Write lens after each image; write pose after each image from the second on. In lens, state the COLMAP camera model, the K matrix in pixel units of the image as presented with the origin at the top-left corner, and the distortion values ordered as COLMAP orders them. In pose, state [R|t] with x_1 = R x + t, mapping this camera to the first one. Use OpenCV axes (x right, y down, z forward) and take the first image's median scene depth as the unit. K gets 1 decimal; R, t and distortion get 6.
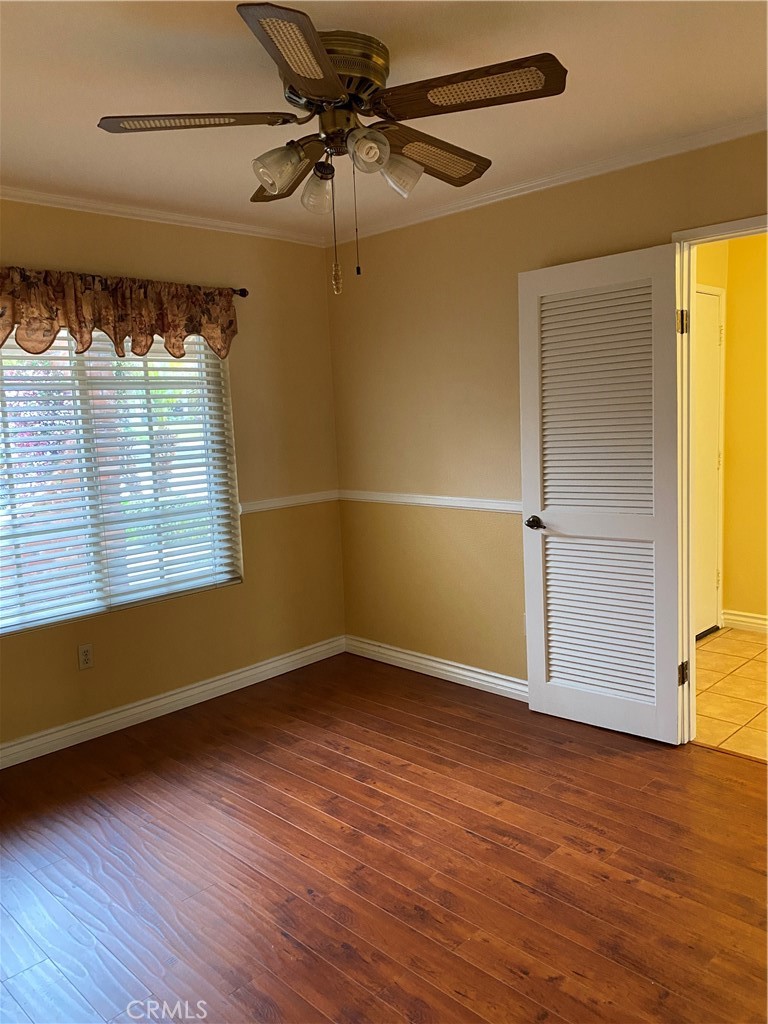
lens RADIAL K [[786.2, 0, 374.2], [0, 786.2, 491.8], [0, 0, 1]] dist [0.043342, -0.030345]
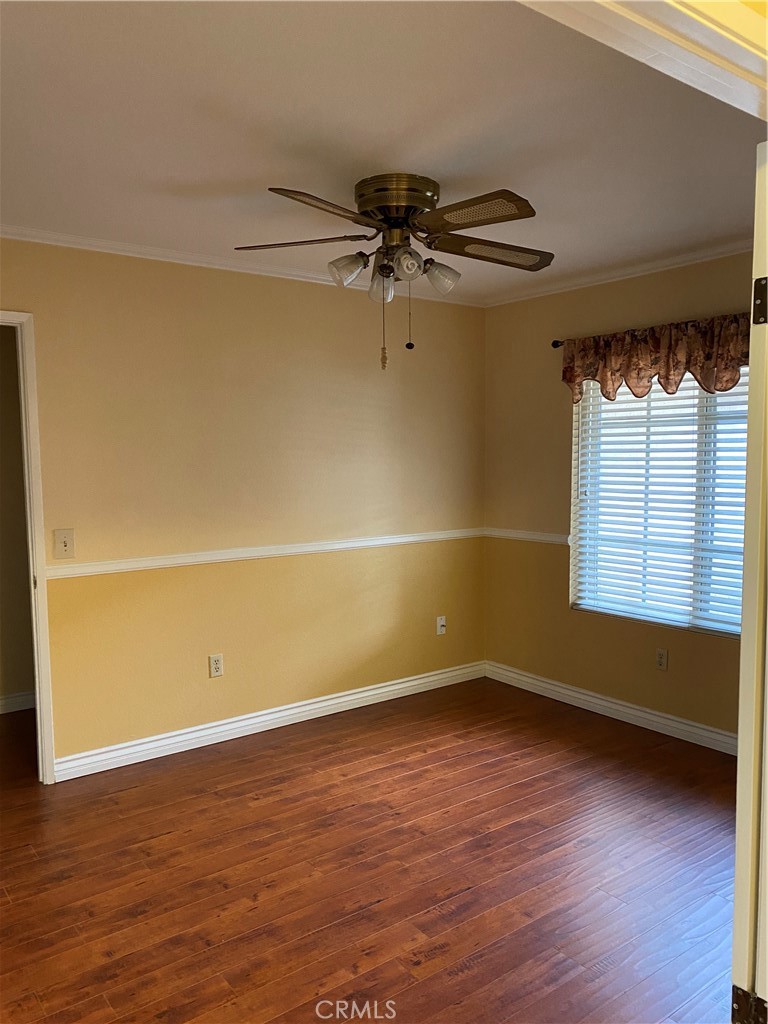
lens RADIAL K [[786.2, 0, 390.9], [0, 786.2, 507.0], [0, 0, 1]] dist [0.043342, -0.030345]
pose [[-0.125002, 0.106803, -0.986391, 0.834156], [-0.090187, 0.988850, 0.118498, -0.115584], [0.988049, 0.103772, -0.113976, 0.767987]]
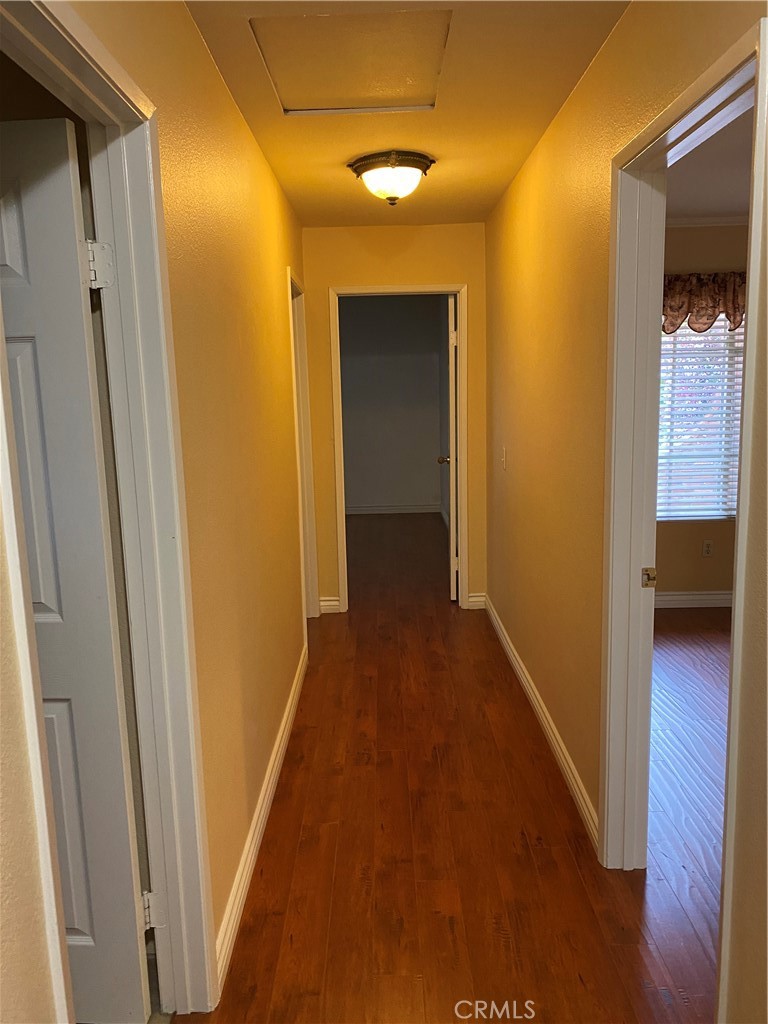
lens RADIAL K [[786.2, 0, 383.0], [0, 786.2, 508.2], [0, 0, 1]] dist [0.043342, -0.030345]
pose [[0.708935, 0.138171, -0.691607, 0.207819], [-0.080986, 0.990084, 0.114787, 0.024984], [0.700609, -0.025366, 0.713095, -0.446725]]
